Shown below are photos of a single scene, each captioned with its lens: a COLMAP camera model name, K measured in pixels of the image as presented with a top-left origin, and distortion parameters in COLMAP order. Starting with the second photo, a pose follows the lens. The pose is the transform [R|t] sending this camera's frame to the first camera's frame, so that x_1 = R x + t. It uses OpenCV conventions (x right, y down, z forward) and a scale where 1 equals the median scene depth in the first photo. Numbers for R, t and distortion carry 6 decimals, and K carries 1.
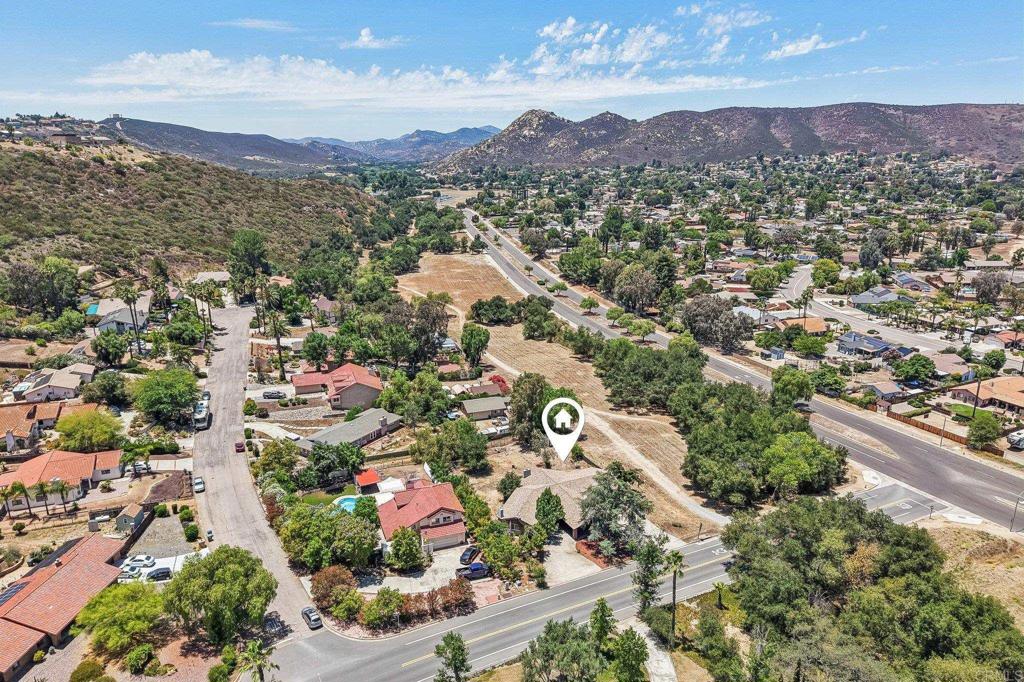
lens RADIAL K [[653.7, 0, 512.0], [0, 653.7, 341.0], [0, 0, 1]] dist [0.001007, -0.004694]
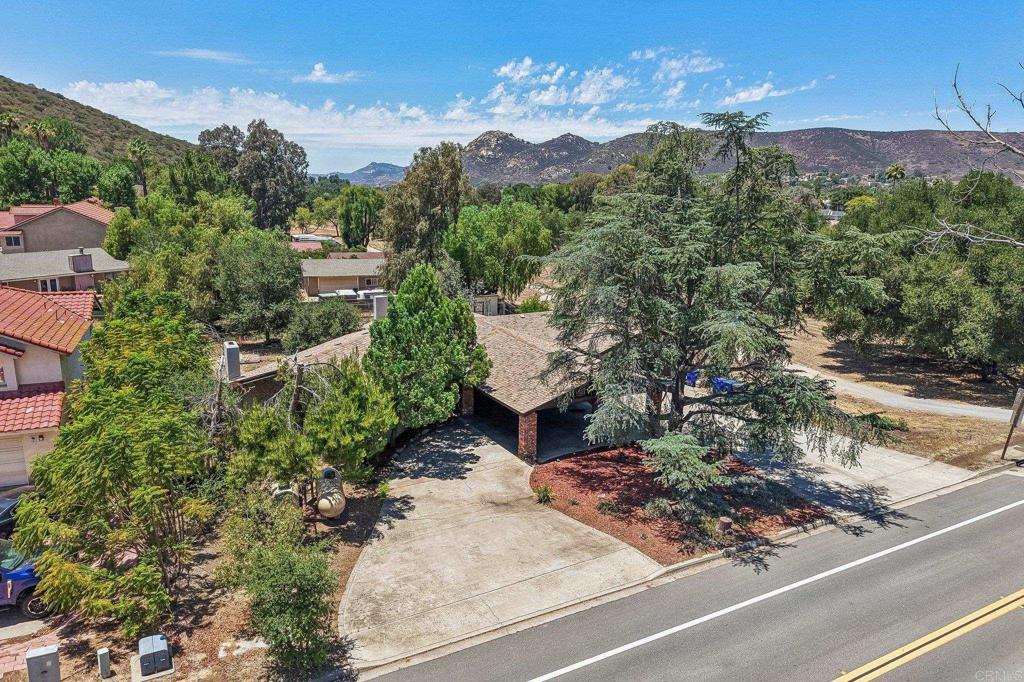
lens RADIAL K [[608.1, 0, 481.7], [0, 608.1, 342.1], [0, 0, 1]] dist [0.000996, 0.000077]
pose [[0.999779, -0.020918, -0.001964, 0.012624], [0.020551, 0.993075, -0.115669, 0.044886], [0.004370, 0.115603, 0.993286, 0.120669]]
